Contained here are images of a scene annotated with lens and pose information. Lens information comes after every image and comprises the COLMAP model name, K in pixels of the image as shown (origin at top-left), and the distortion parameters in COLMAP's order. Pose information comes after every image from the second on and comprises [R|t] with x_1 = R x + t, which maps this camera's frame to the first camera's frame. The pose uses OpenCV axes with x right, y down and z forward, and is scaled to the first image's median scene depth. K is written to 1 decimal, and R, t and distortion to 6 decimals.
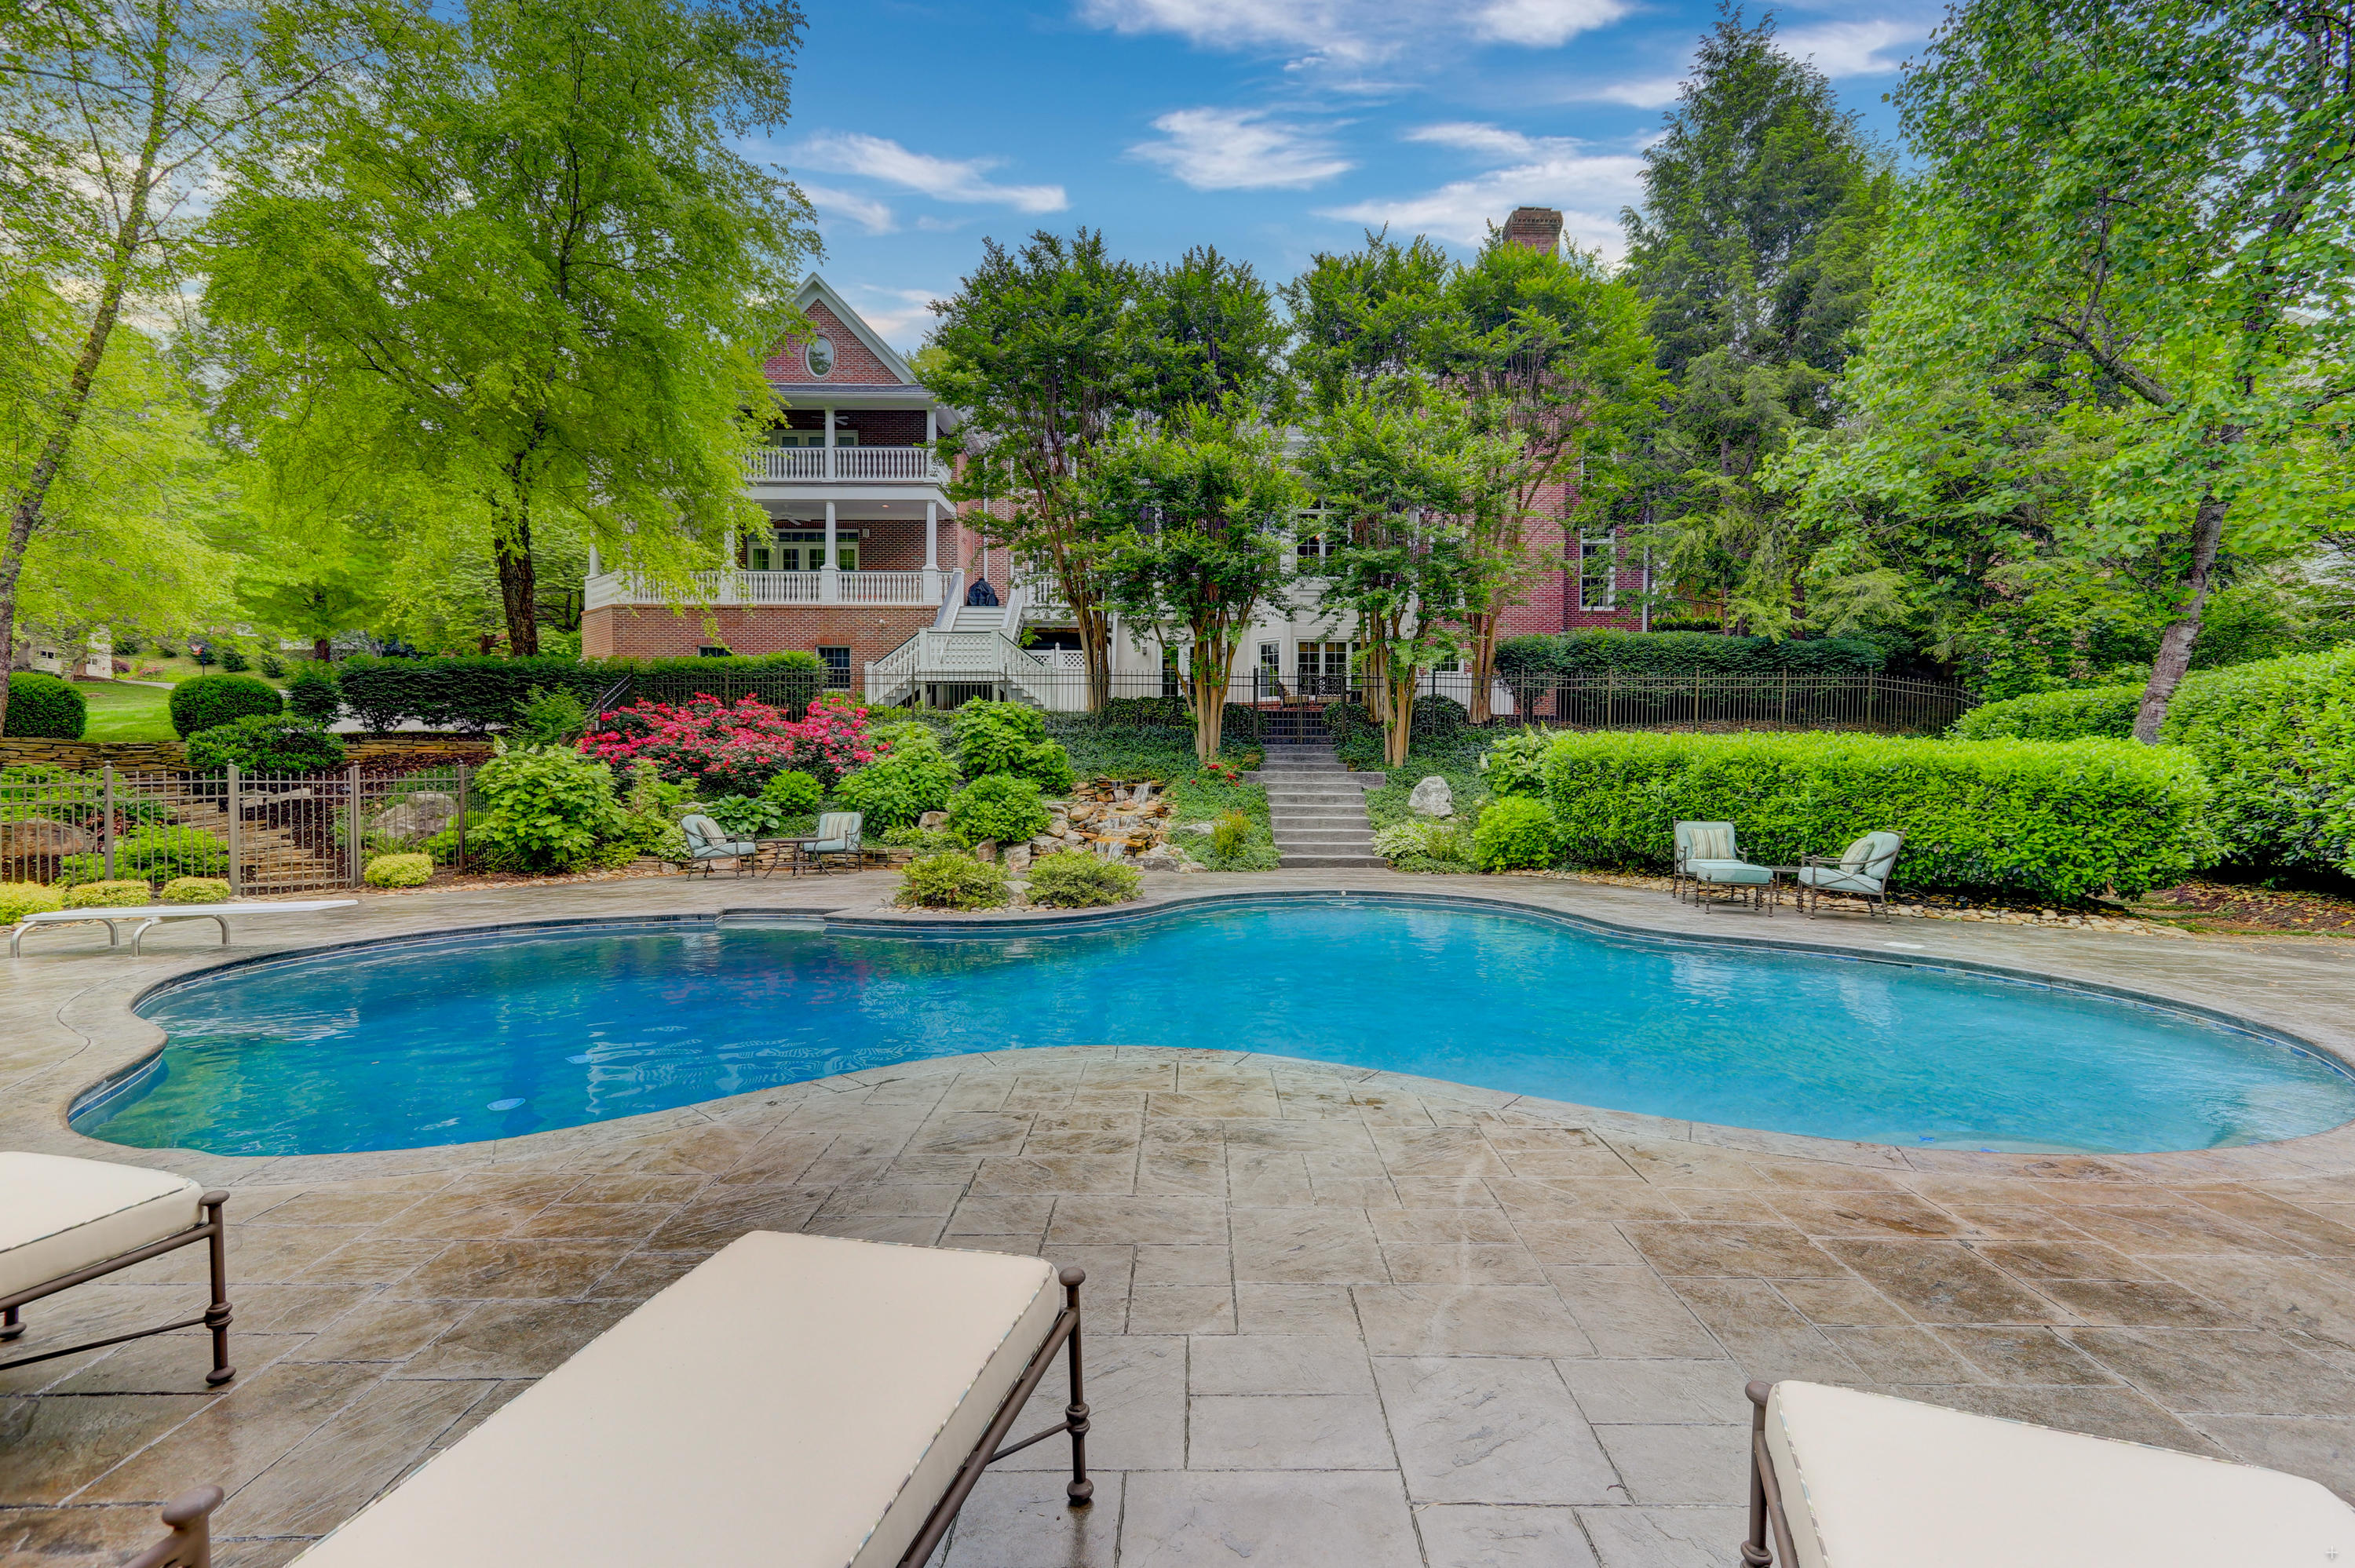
lens RADIAL K [[1084.1, 0, 1176.5], [0, 1084.1, 783.9], [0, 0, 1]] dist [0.005029, 0.000066]
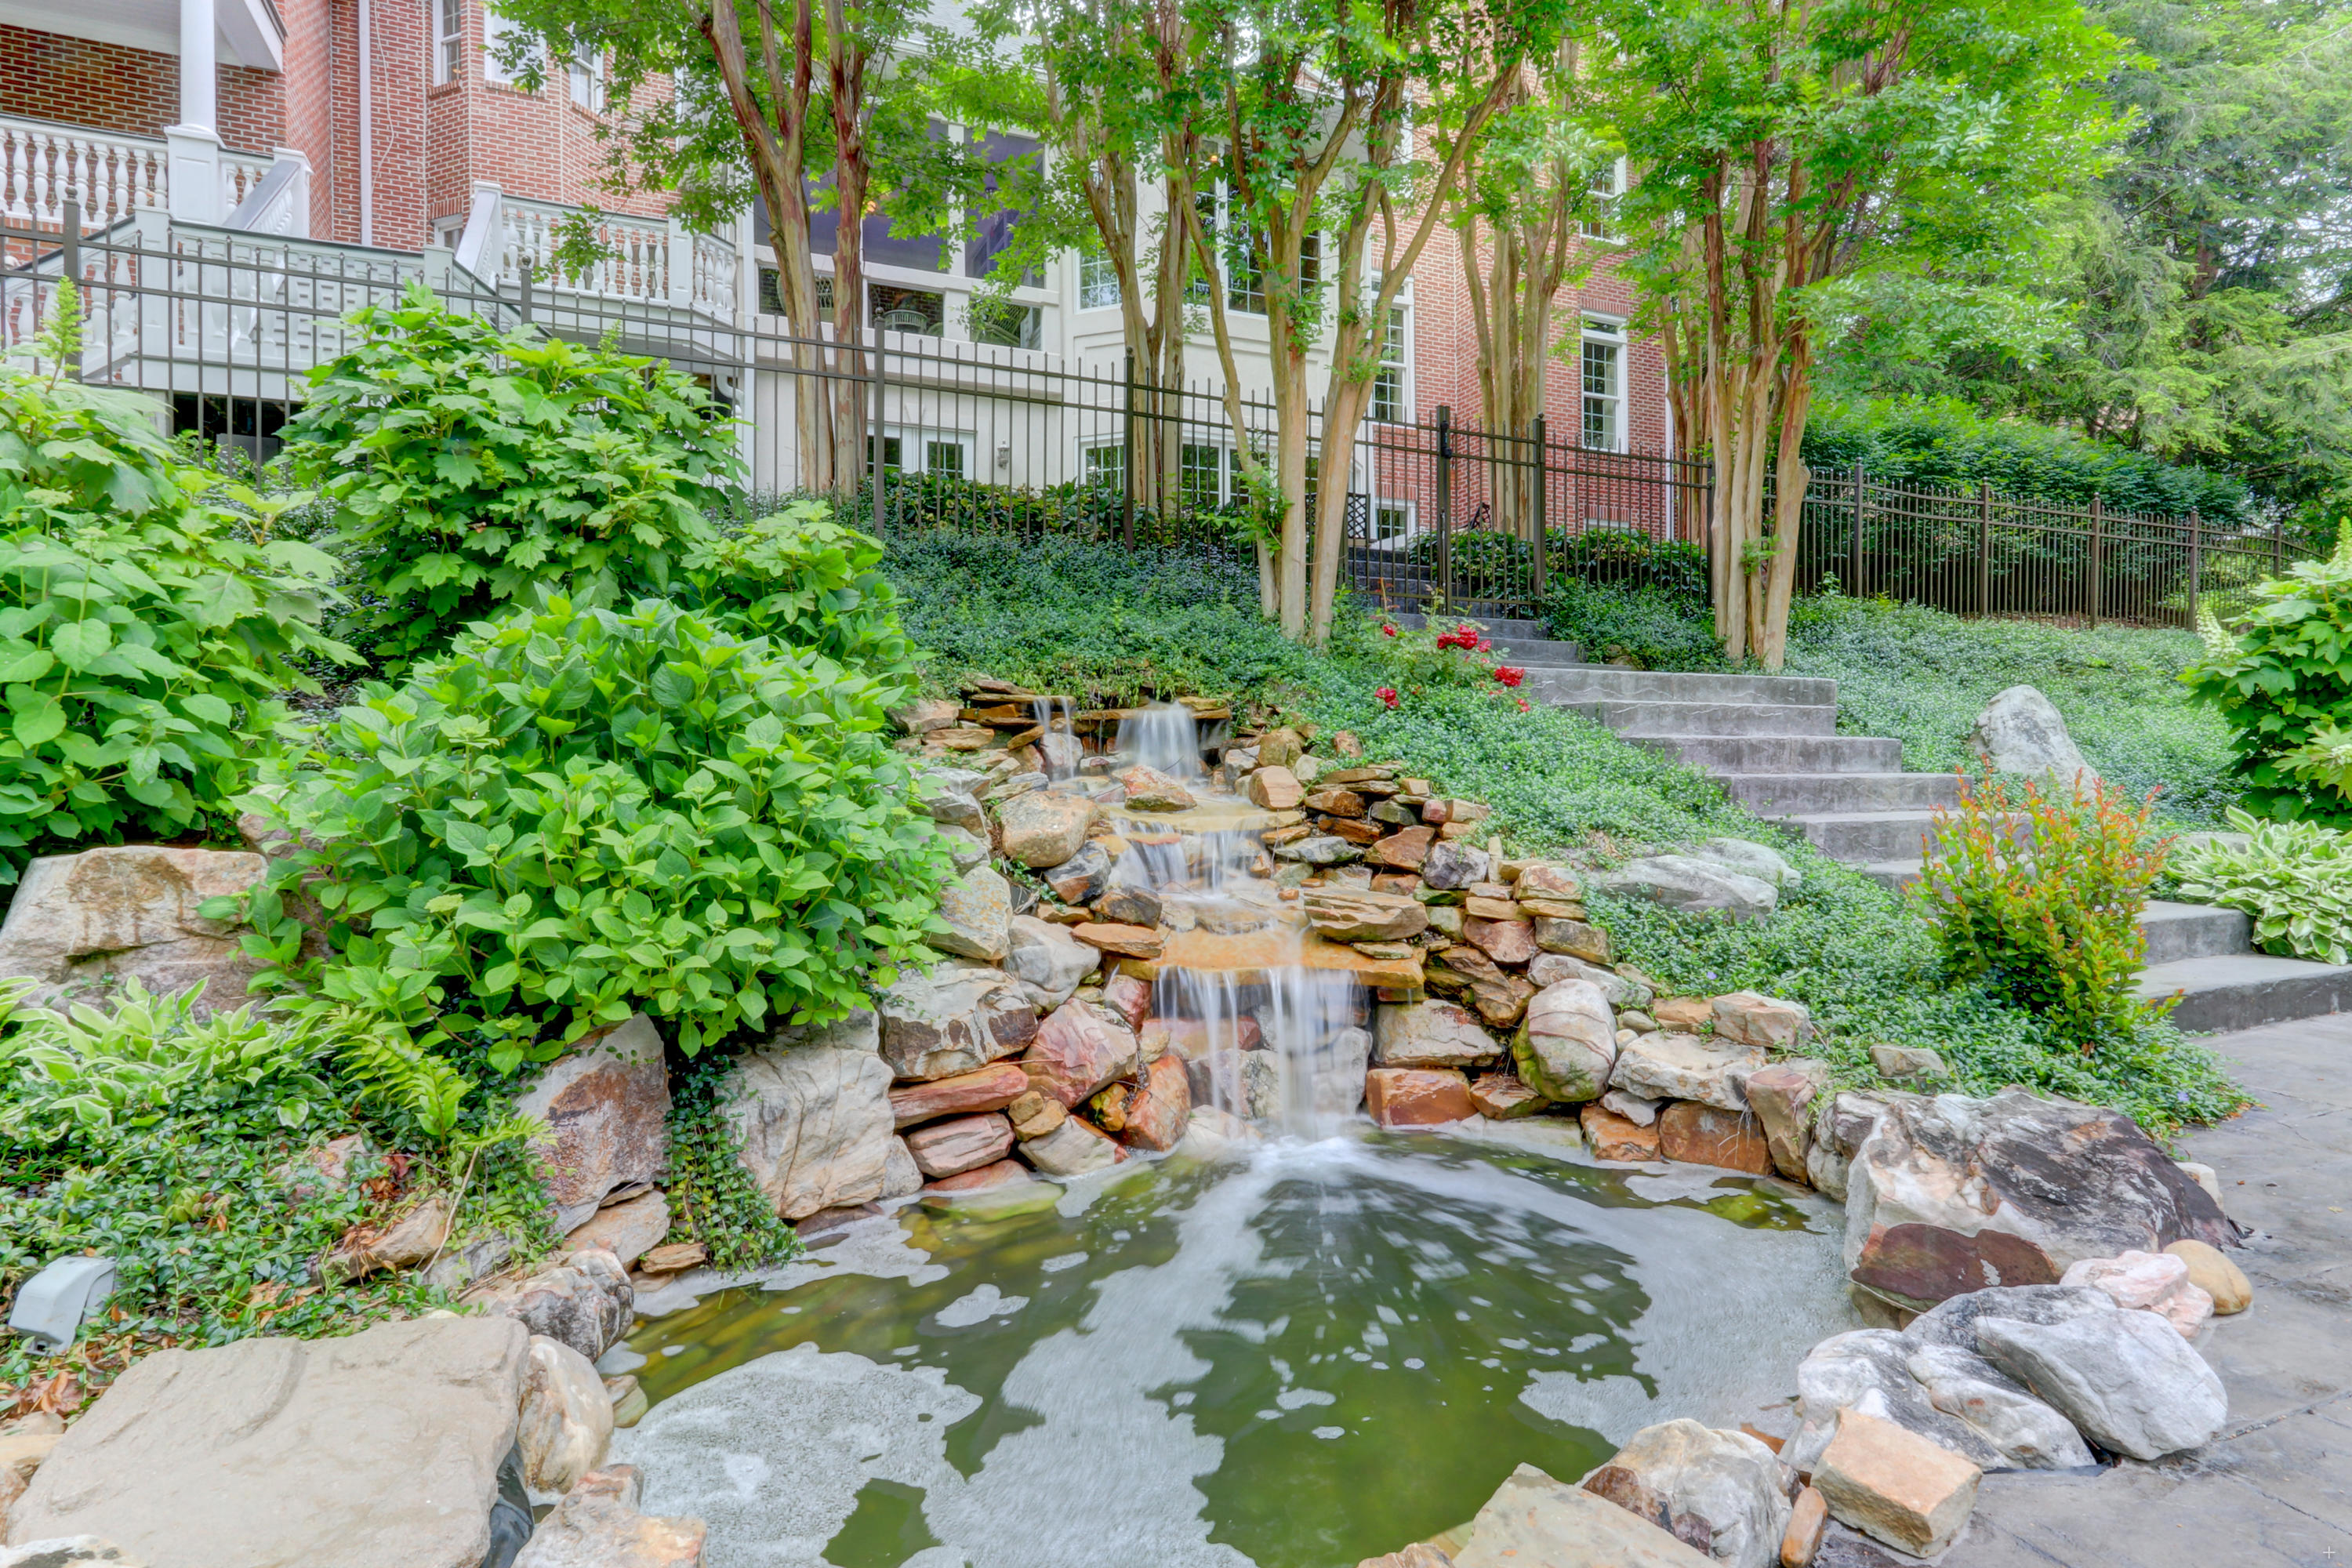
lens RADIAL K [[1261.1, 0, 1179.8], [0, 1261.1, 780.6], [0, 0, 1]] dist [0.001521, 0.000000]
pose [[0.915098, -0.011169, 0.403076, -0.167333], [0.010189, 0.999938, 0.004575, 0.018106], [-0.403102, -0.000079, 0.915155, 0.801595]]
